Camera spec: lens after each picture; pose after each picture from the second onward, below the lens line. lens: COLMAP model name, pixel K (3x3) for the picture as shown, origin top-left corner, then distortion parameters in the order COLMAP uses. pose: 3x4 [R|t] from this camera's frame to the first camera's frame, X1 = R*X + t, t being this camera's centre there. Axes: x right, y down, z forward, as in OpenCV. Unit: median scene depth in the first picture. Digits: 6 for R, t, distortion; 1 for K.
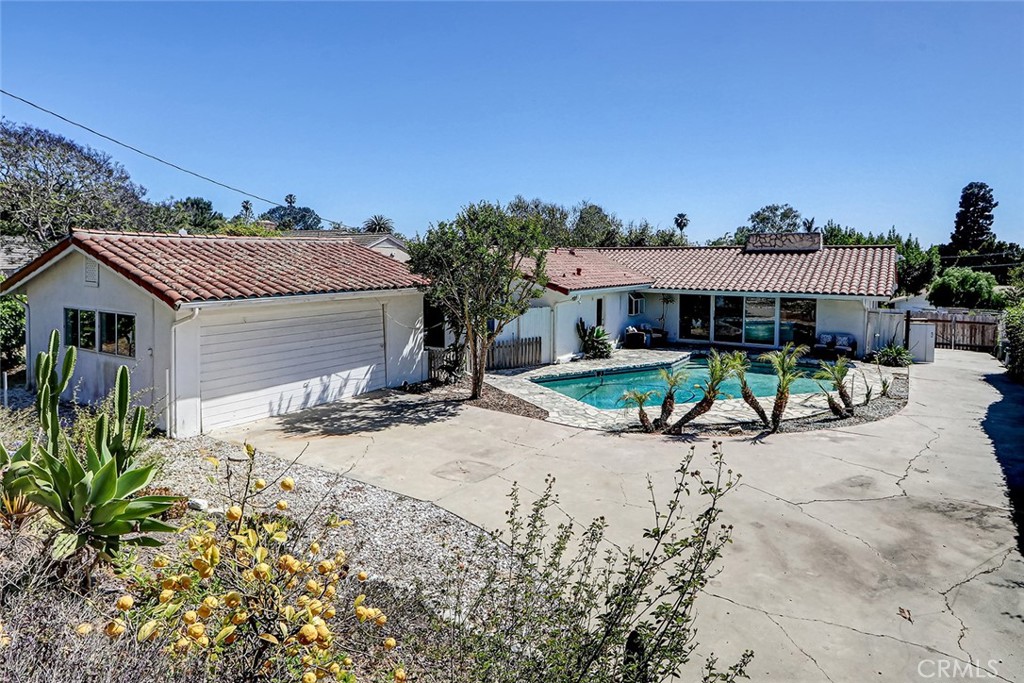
lens RADIAL K [[609.0, 0, 513.2], [0, 609.0, 283.5], [0, 0, 1]] dist [0.000623, 0.000081]
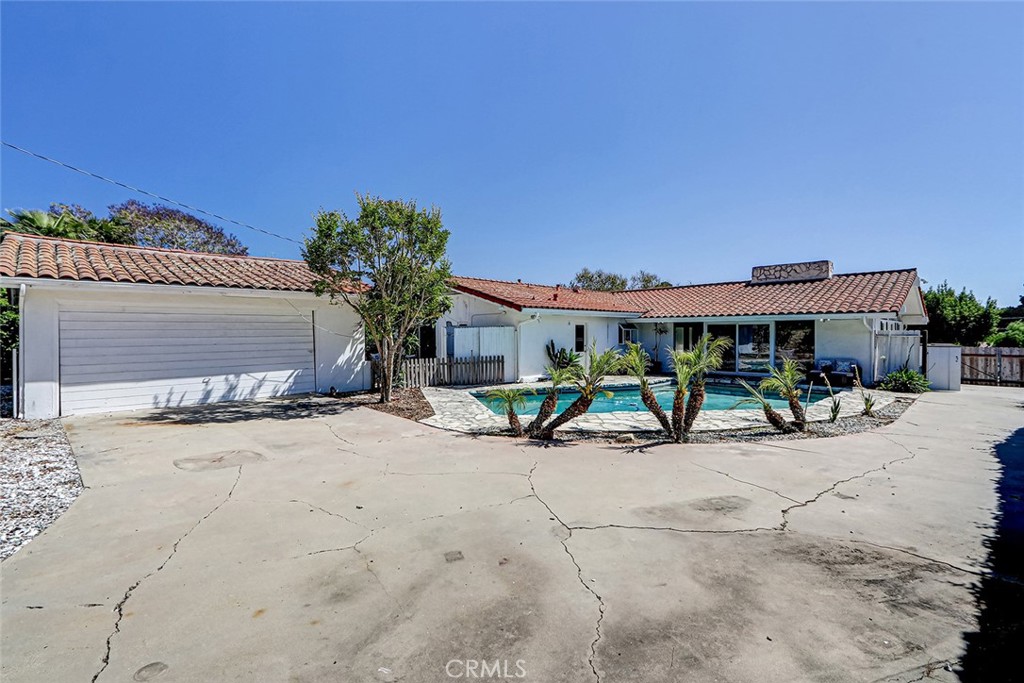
lens RADIAL K [[473.6, 0, 510.2], [0, 473.6, 339.3], [0, 0, 1]] dist [0.004785, 0.000272]
pose [[0.979500, -0.004474, -0.201393, 0.217336], [-0.000200, 0.999731, -0.023178, 0.078805], [0.201442, 0.022743, 0.979236, 0.222785]]
